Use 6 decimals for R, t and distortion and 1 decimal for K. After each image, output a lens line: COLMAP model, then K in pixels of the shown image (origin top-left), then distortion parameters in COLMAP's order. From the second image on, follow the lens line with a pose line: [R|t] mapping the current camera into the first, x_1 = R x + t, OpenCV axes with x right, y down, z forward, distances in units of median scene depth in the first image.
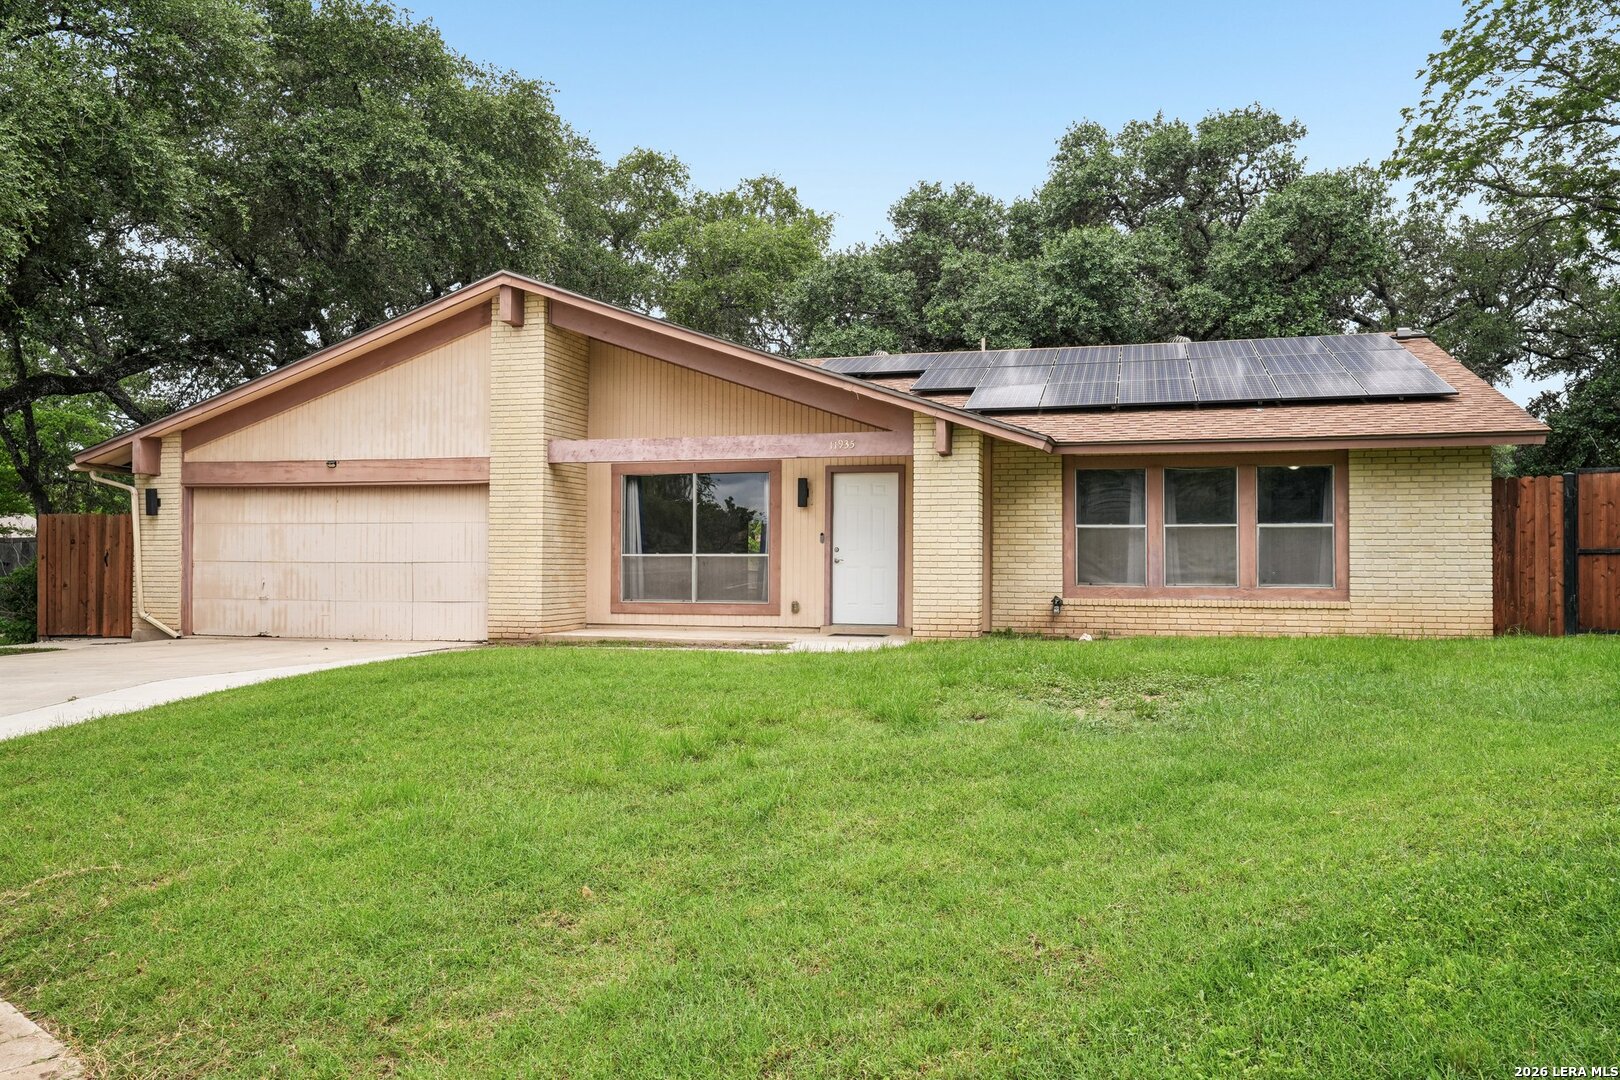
lens RADIAL K [[1248.3, 0, 810.7], [0, 1248.3, 549.2], [0, 0, 1]] dist [0.007252, 0.001948]
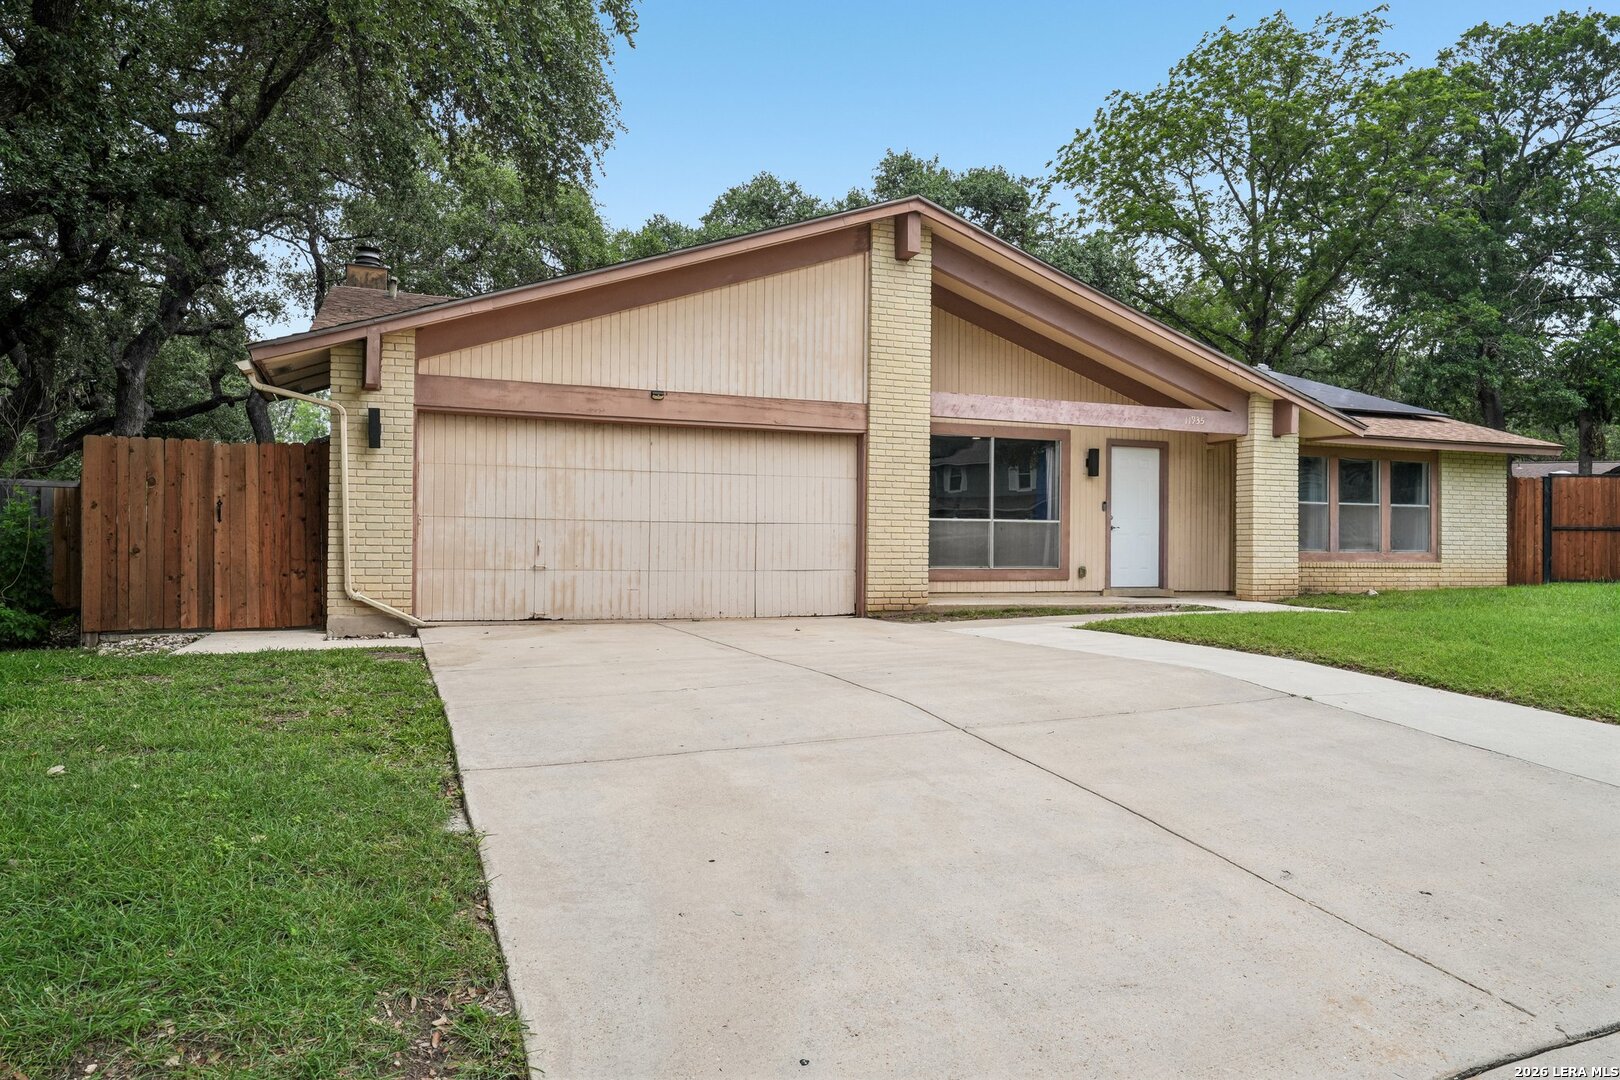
lens RADIAL K [[1119.6, 0, 810.2], [0, 1119.6, 534.7], [0, 0, 1]] dist [-0.002169, 0.000810]
pose [[0.793107, 0.010463, 0.608993, -0.758030], [-0.014477, 0.999894, 0.001676, 0.016974], [-0.608910, -0.010145, 0.793174, 0.398330]]
